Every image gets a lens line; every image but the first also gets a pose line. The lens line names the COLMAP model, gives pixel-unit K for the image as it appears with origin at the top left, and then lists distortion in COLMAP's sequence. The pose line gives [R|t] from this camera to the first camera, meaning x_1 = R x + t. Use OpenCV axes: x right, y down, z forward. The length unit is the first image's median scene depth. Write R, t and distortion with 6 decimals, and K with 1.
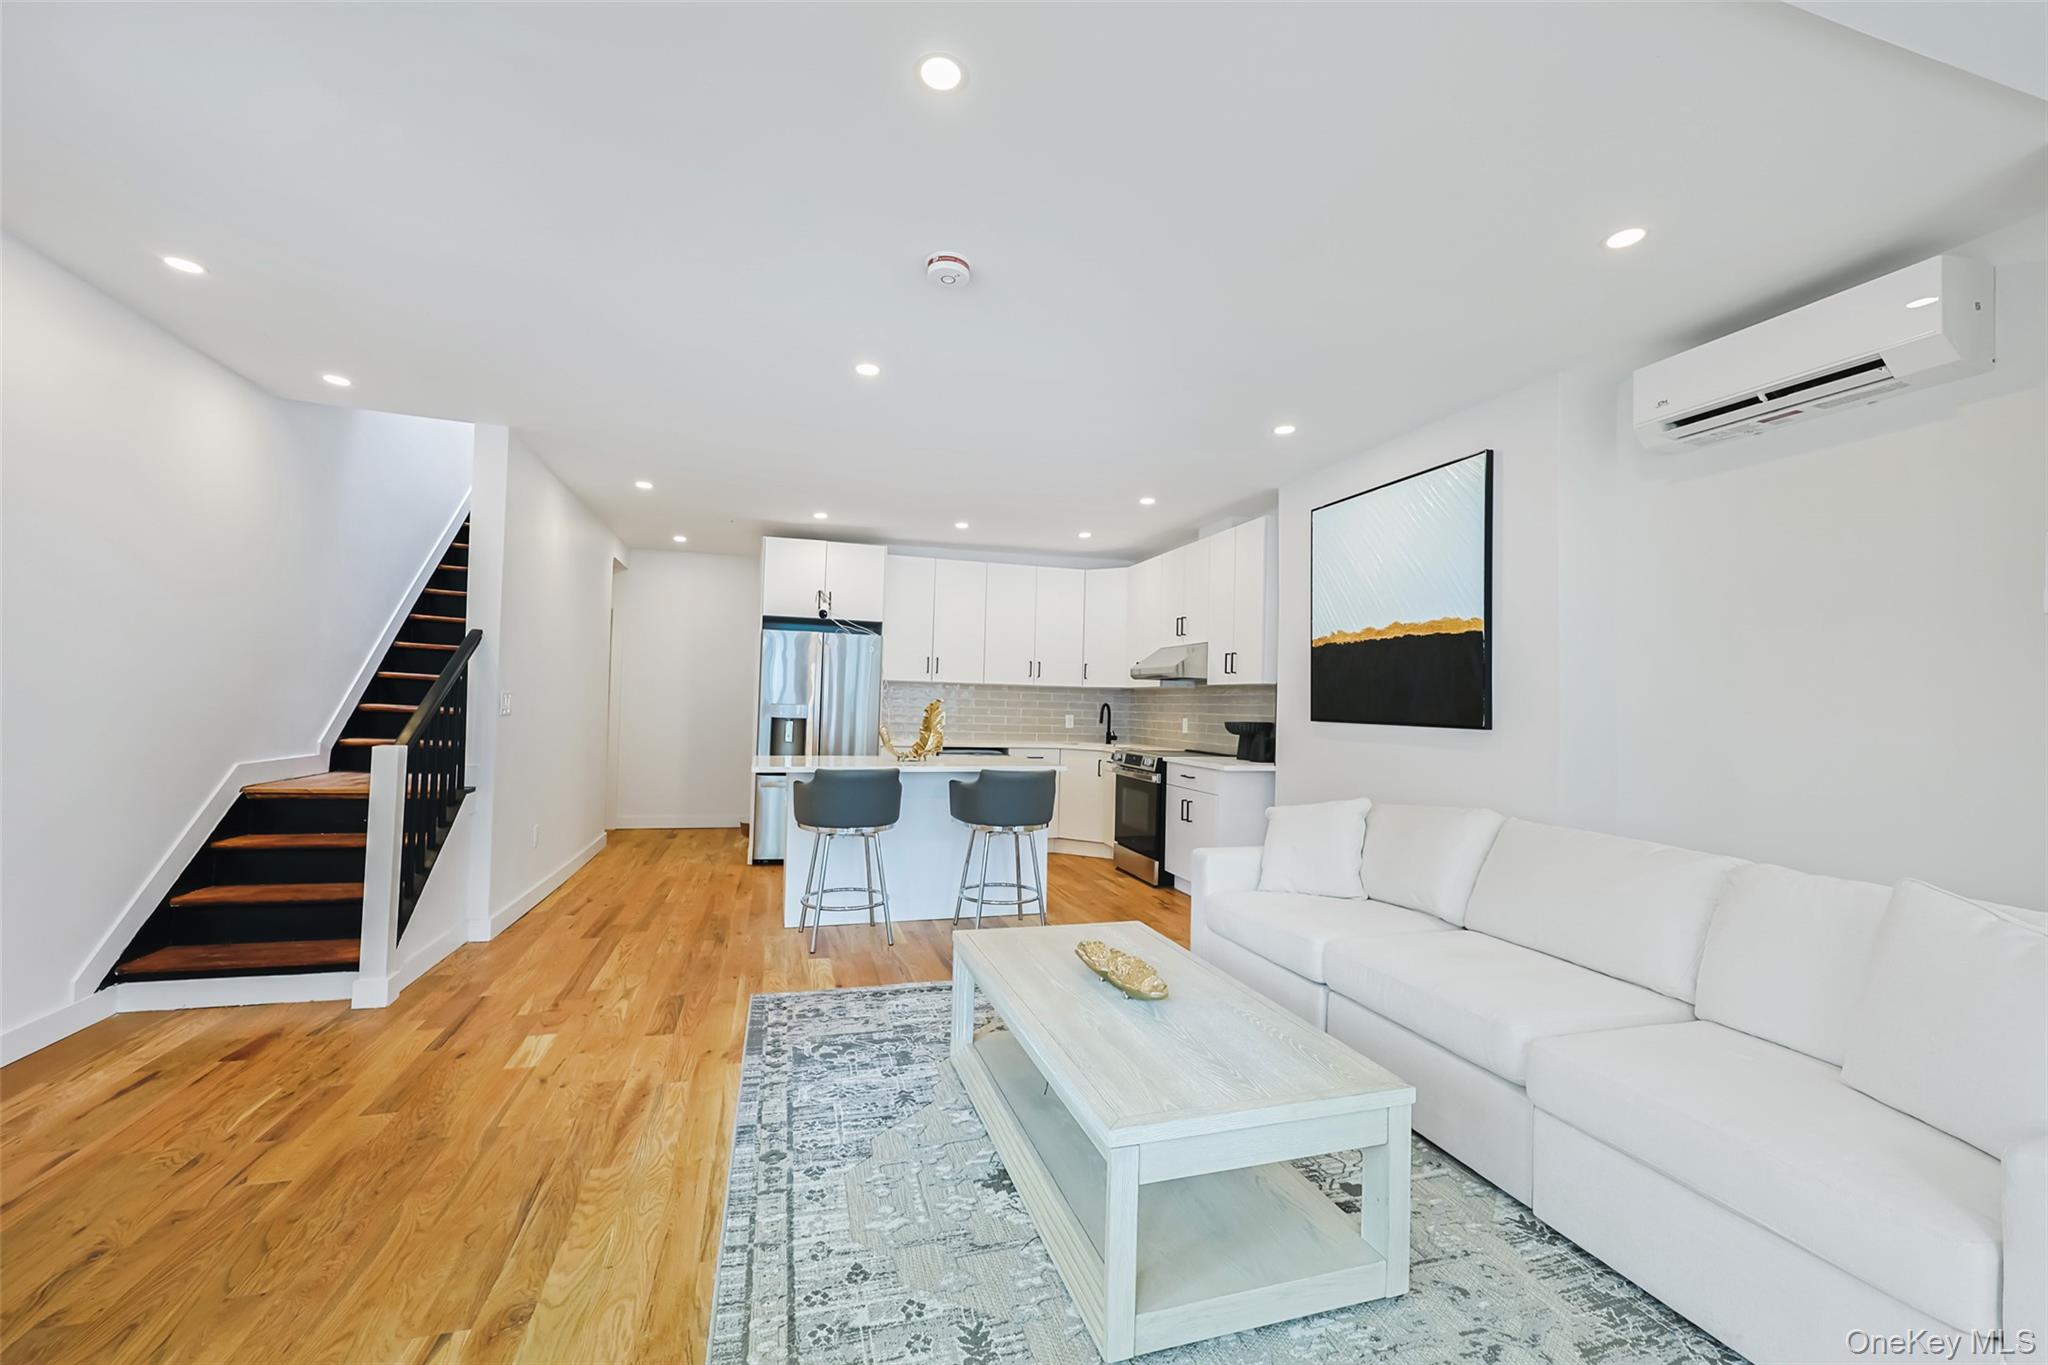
lens RADIAL K [[820.1, 0, 971.4], [0, 820.1, 683.2], [0, 0, 1]] dist [0.000186, -0.000198]
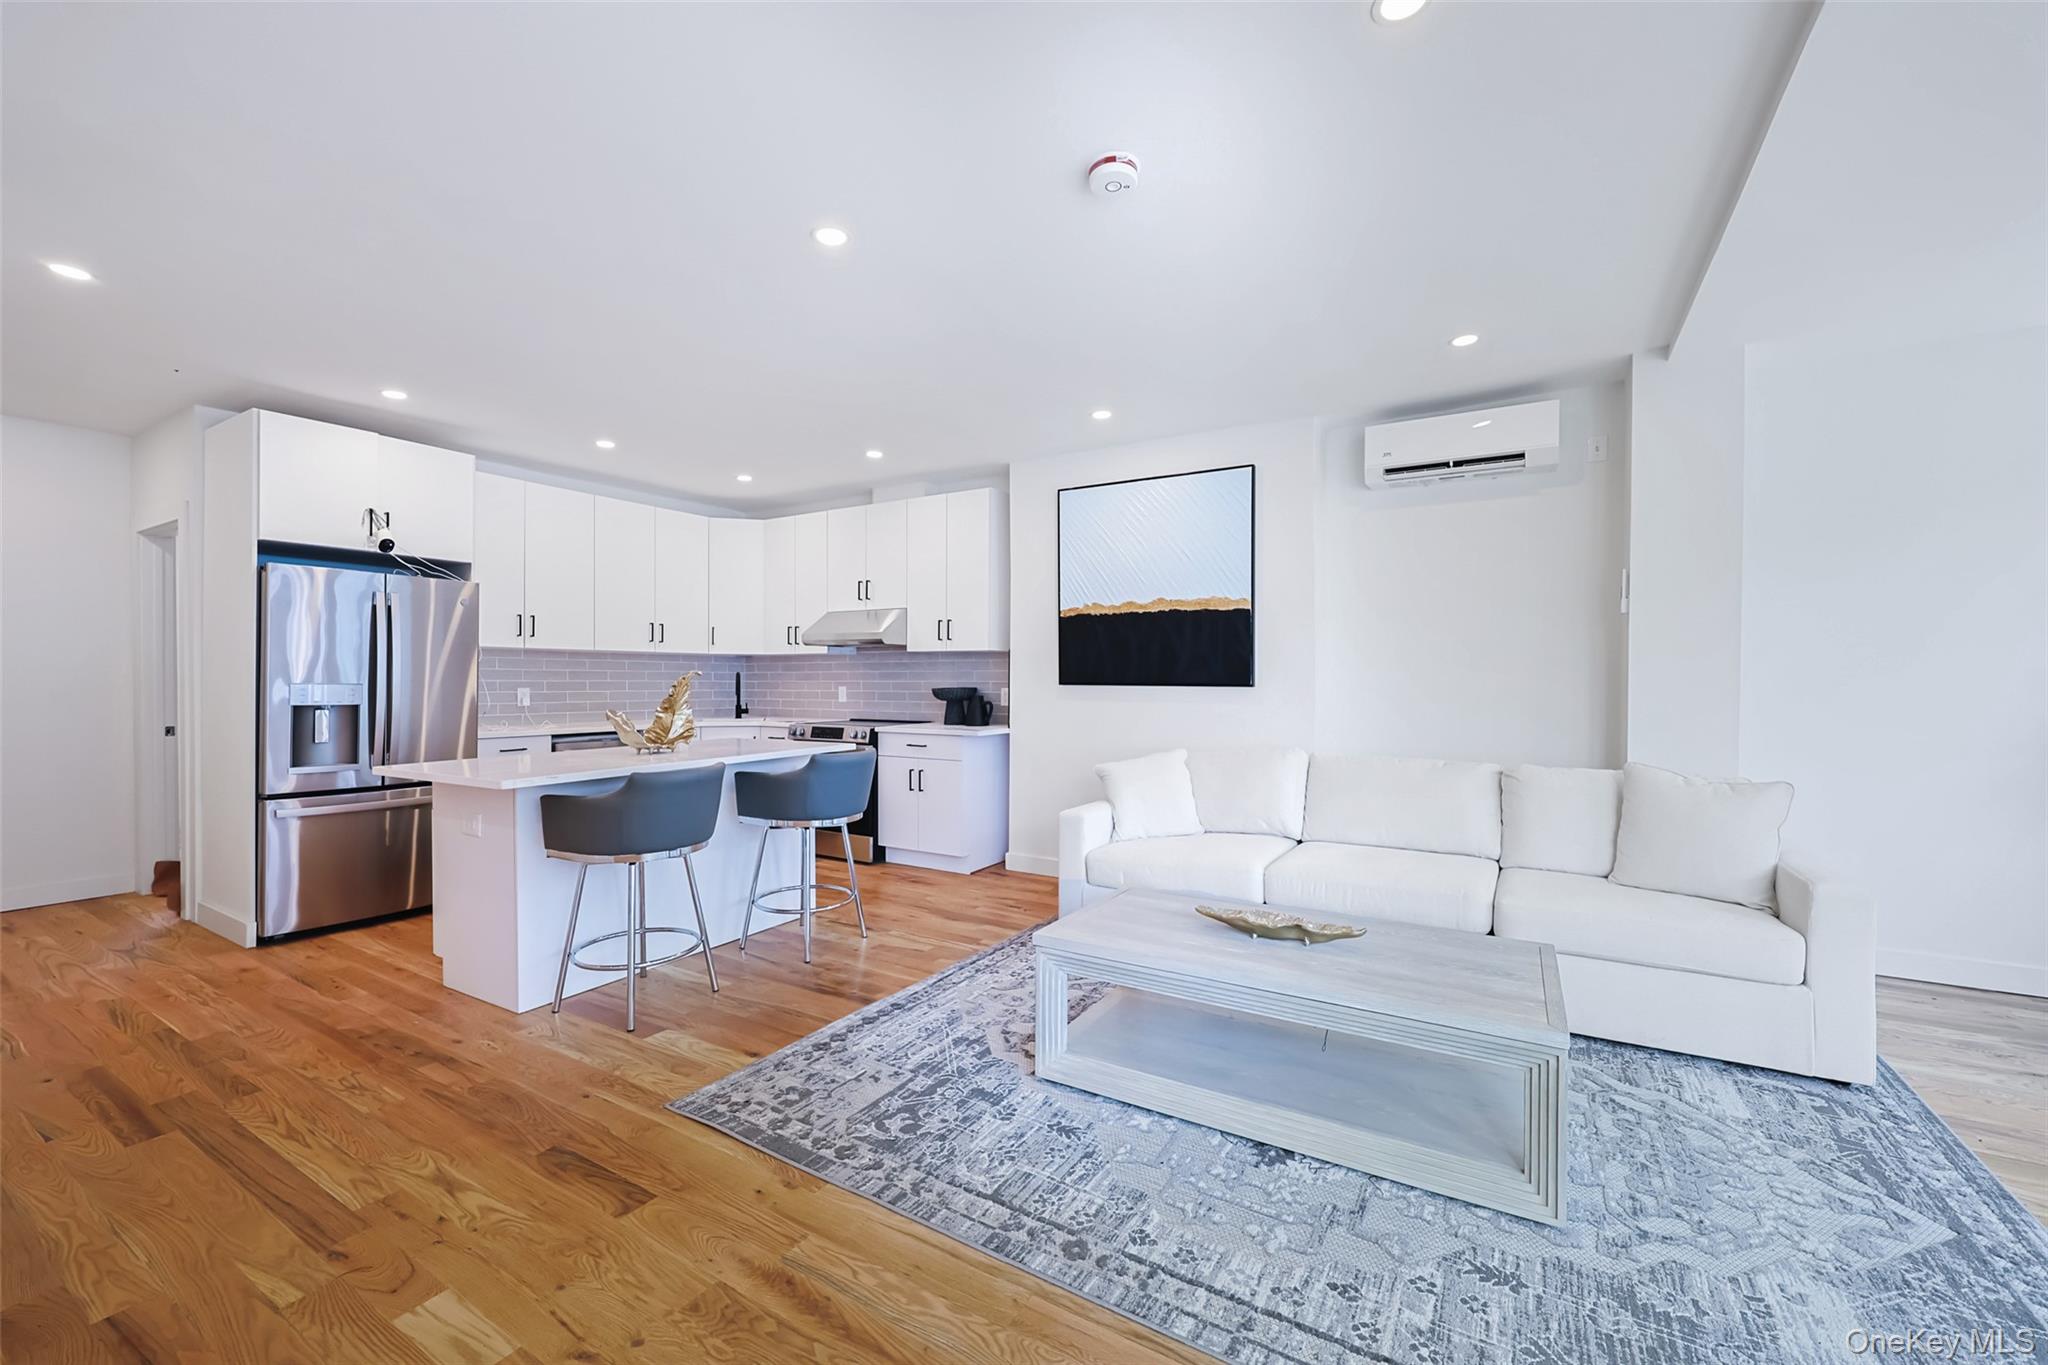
lens RADIAL K [[851.7, 0, 995.1], [0, 851.7, 687.3], [0, 0, 1]] dist [-0.000065, -0.000075]
pose [[0.724474, -0.029491, 0.688671, -0.438944], [-0.001295, 0.999024, 0.044144, -0.000413], [-0.689301, -0.032873, 0.723729, 0.247003]]
